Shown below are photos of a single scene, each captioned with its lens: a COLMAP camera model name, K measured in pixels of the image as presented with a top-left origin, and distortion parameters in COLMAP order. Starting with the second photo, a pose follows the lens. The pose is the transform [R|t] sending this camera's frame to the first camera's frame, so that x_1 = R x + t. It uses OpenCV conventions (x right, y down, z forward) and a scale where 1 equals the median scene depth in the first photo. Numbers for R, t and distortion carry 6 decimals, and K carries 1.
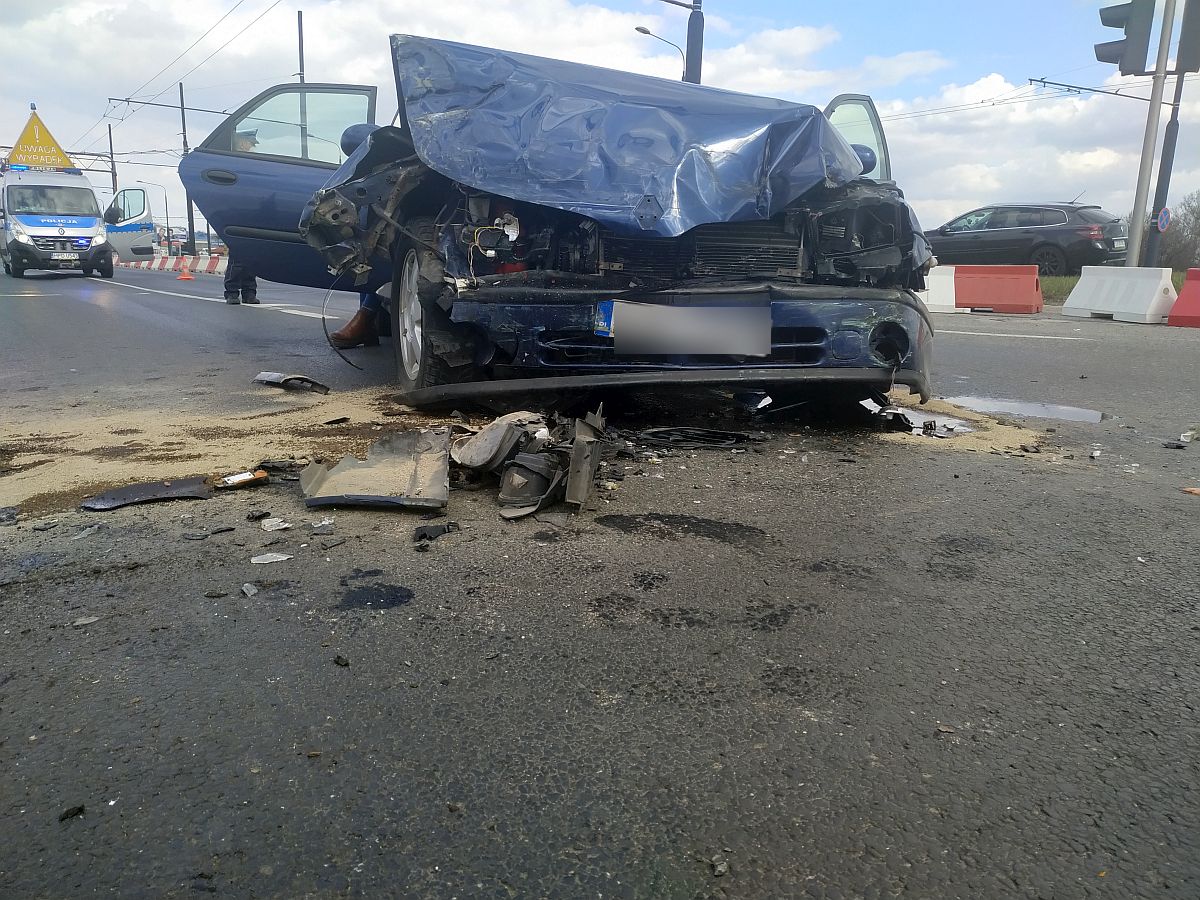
lens RADIAL K [[827.1, 0, 601.2], [0, 827.1, 466.8], [0, 0, 1]] dist [0.000688, -0.003553]
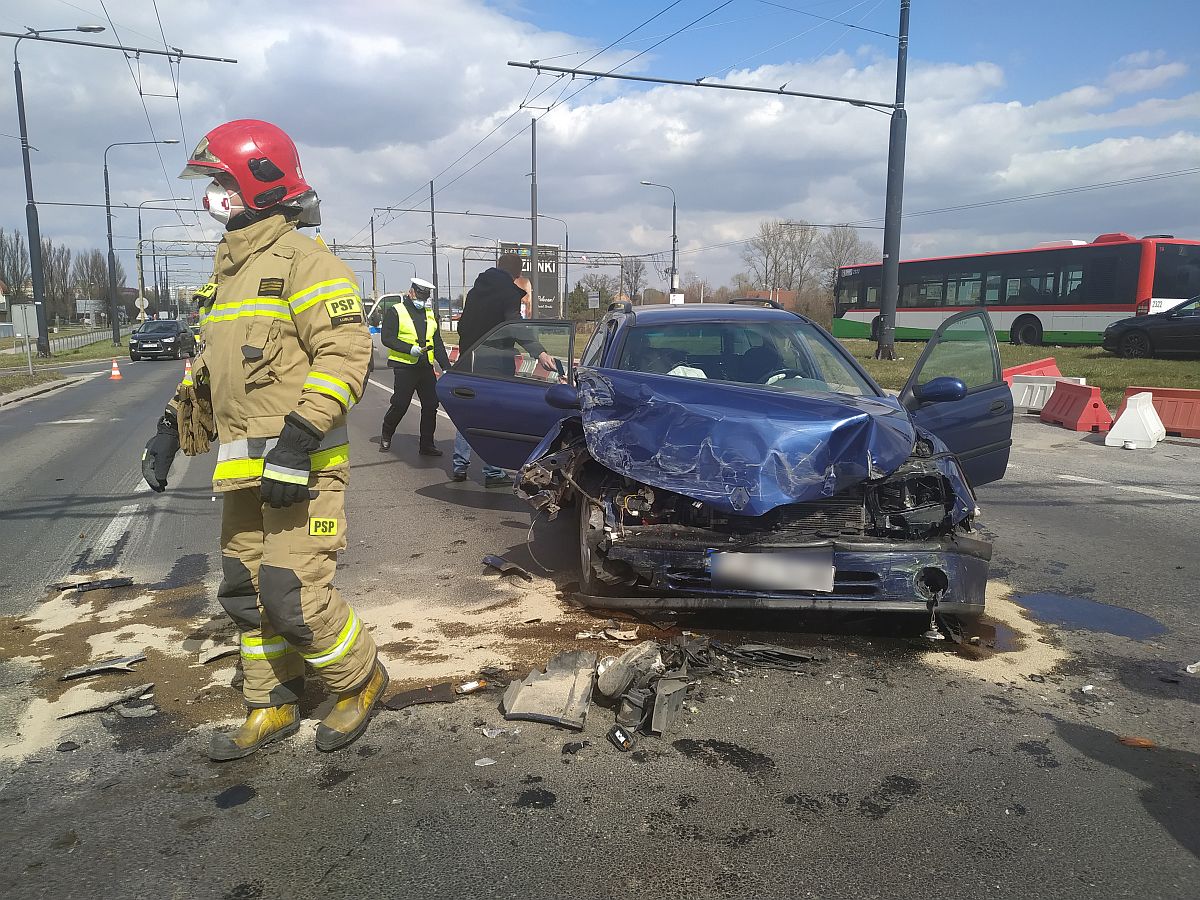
lens RADIAL K [[845.4, 0, 607.2], [0, 845.4, 451.3], [0, 0, 1]] dist [0.052200, -0.132631]
pose [[0.967893, -0.004181, -0.251326, 0.195232], [-0.015863, 0.996853, -0.077674, -0.254215], [0.250860, 0.079167, 0.964781, -0.462273]]
